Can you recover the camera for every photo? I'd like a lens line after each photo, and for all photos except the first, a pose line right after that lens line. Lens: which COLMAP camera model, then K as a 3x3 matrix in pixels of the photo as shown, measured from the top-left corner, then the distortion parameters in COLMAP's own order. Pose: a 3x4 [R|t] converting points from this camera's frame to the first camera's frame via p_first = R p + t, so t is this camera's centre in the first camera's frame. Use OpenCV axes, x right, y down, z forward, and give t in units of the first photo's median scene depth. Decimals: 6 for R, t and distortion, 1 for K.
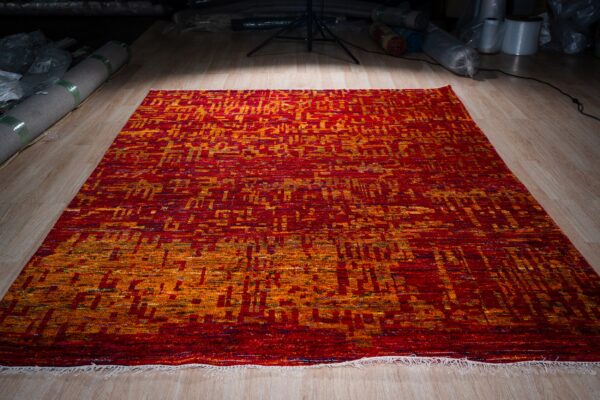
lens RADIAL K [[586.7, 0, 300.0], [0, 586.7, 200.0], [0, 0, 1]] dist [-0.007701, 0.017524]
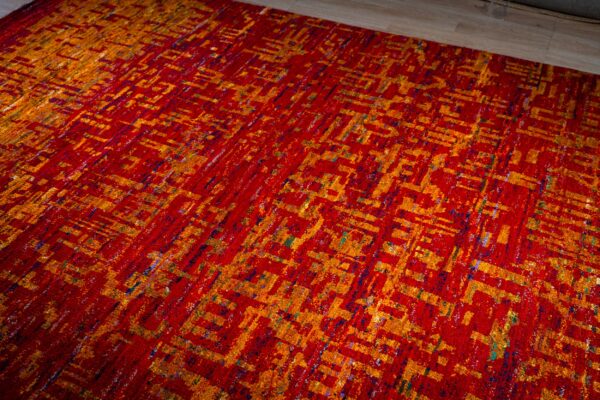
lens RADIAL K [[586.7, 0, 300.0], [0, 586.7, 200.0], [0, 0, 1]] dist [-0.007701, 0.017524]
pose [[-0.451867, 0.621136, -0.640317, 0.411221], [-0.396501, 0.503142, 0.767877, -0.615648], [0.799127, 0.600865, 0.018928, 1.273964]]
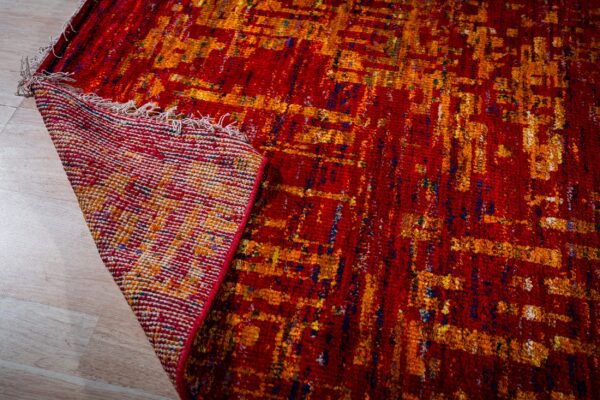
lens RADIAL K [[586.7, 0, 300.0], [0, 586.7, 200.0], [0, 0, 1]] dist [-0.007701, 0.017524]
pose [[-0.229764, 0.796405, -0.559416, 0.513720], [-0.445956, 0.424749, 0.787852, -0.216708], [0.865062, 0.430495, 0.257570, 0.812494]]
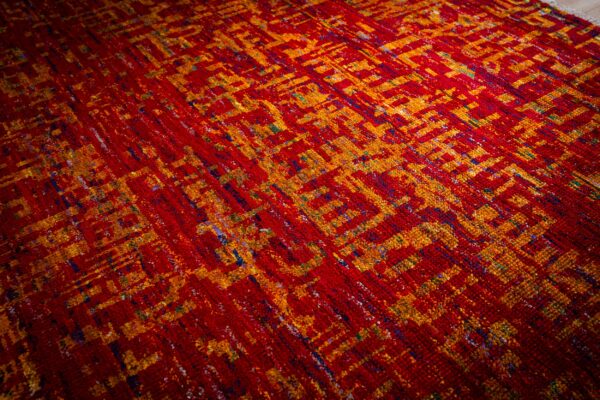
lens RADIAL K [[586.7, 0, 300.0], [0, 586.7, 200.0], [0, 0, 1]] dist [-0.007701, 0.017524]
pose [[0.569041, 0.568271, -0.594357, 0.438976], [-0.378995, 0.822689, 0.423728, -0.307994], [0.729763, -0.015860, 0.683516, 0.931709]]
